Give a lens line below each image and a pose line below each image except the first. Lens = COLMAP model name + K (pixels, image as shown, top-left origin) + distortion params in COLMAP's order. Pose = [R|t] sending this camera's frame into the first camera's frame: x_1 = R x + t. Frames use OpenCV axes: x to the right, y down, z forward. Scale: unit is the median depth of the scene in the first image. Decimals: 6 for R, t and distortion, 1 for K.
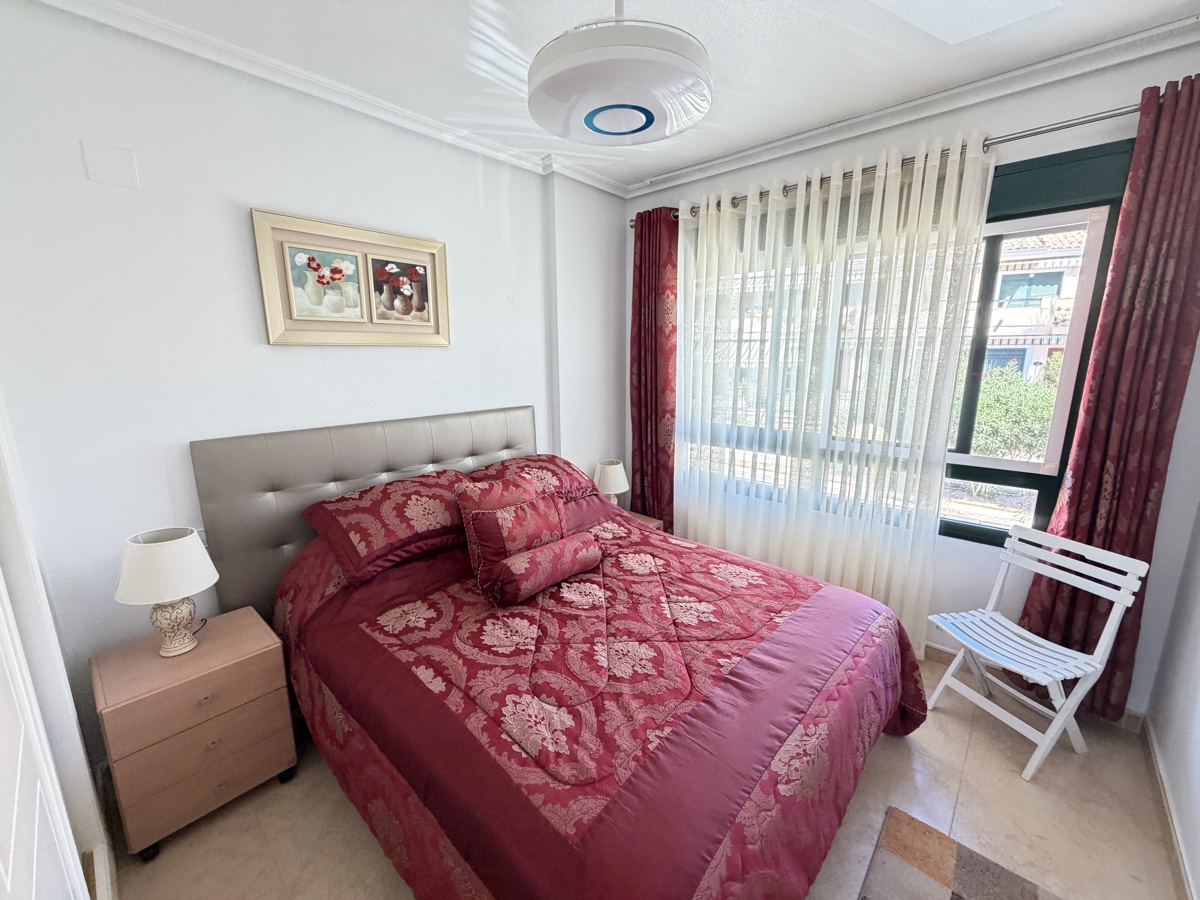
lens RADIAL K [[479.2, 0, 591.3], [0, 479.2, 448.9], [0, 0, 1]] dist [-0.000467, 0.000334]
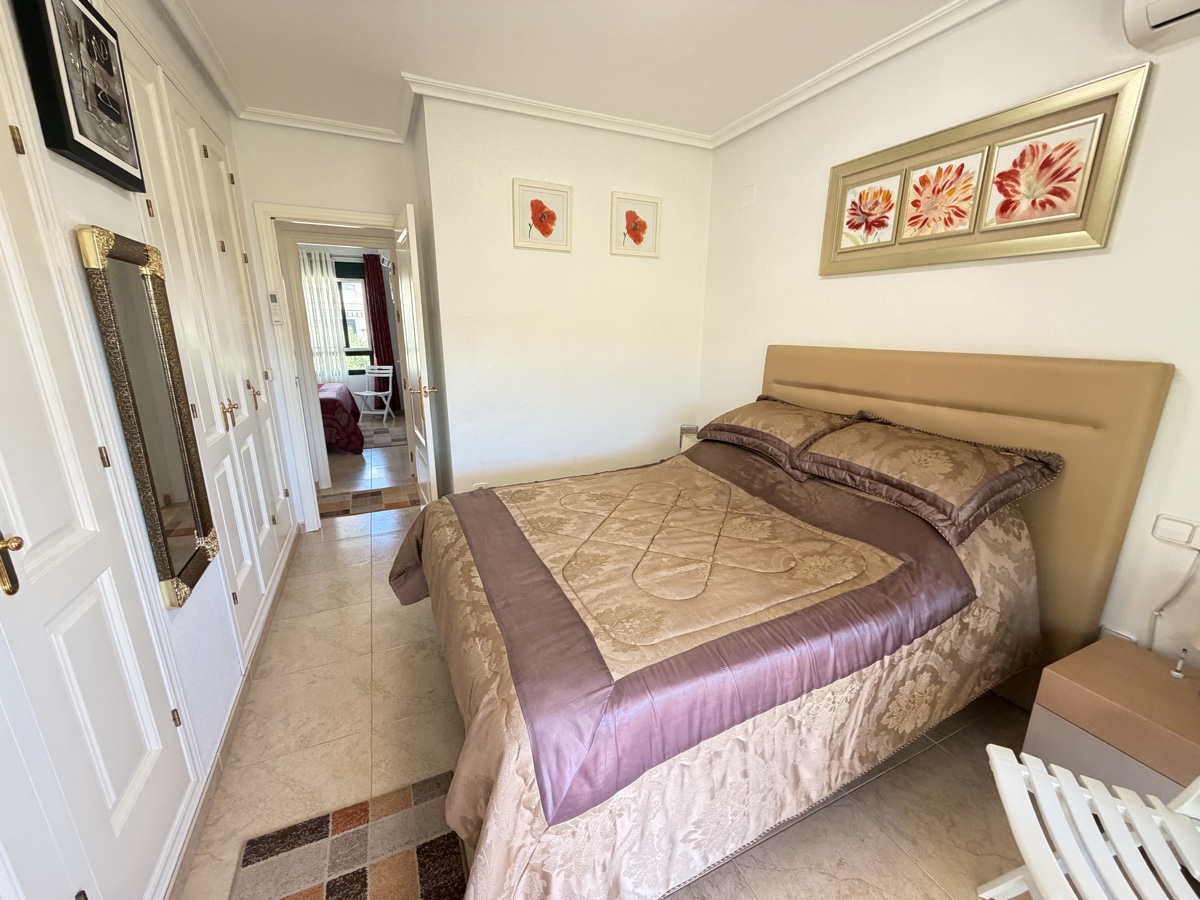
lens RADIAL K [[479.2, 0, 588.1], [0, 479.2, 441.5], [0, 0, 1]] dist [-0.000467, 0.000334]
pose [[0.382169, -0.225264, 0.896216, -0.851574], [0.183535, 0.969016, 0.165298, 0.198559], [-0.905683, 0.101315, 0.411672, -0.897566]]
